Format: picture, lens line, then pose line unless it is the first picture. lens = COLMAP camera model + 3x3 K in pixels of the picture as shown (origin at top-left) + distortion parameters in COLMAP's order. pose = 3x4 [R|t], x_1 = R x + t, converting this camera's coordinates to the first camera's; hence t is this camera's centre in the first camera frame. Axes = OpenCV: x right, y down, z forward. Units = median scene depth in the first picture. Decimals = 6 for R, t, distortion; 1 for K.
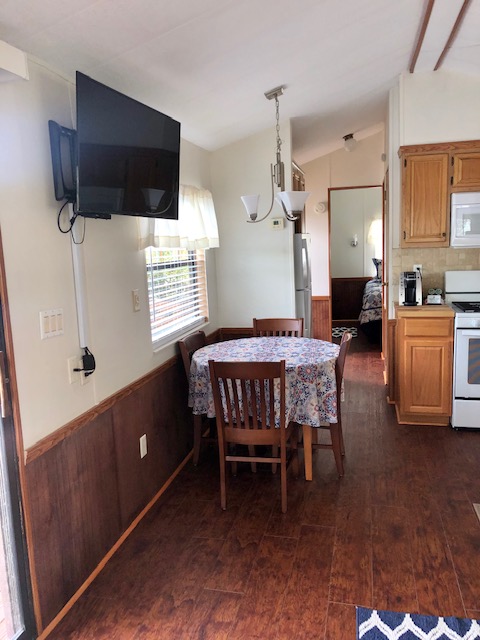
lens RADIAL K [[519.3, 0, 236.6], [0, 519.3, 319.1], [0, 0, 1]] dist [0.010148, -0.004074]
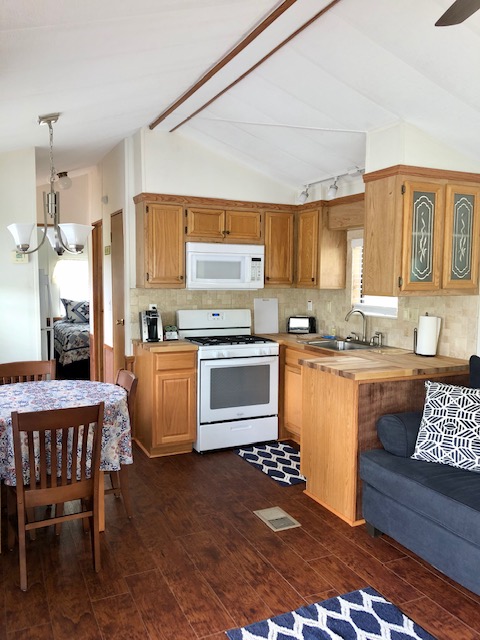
lens RADIAL K [[518.6, 0, 241.1], [0, 518.6, 316.8], [0, 0, 1]] dist [0.033704, -0.071036]
pose [[0.768989, -0.003213, 0.639254, -0.221747], [0.057795, 0.996242, -0.064517, 0.001106], [-0.636644, 0.086559, 0.766284, 0.079253]]
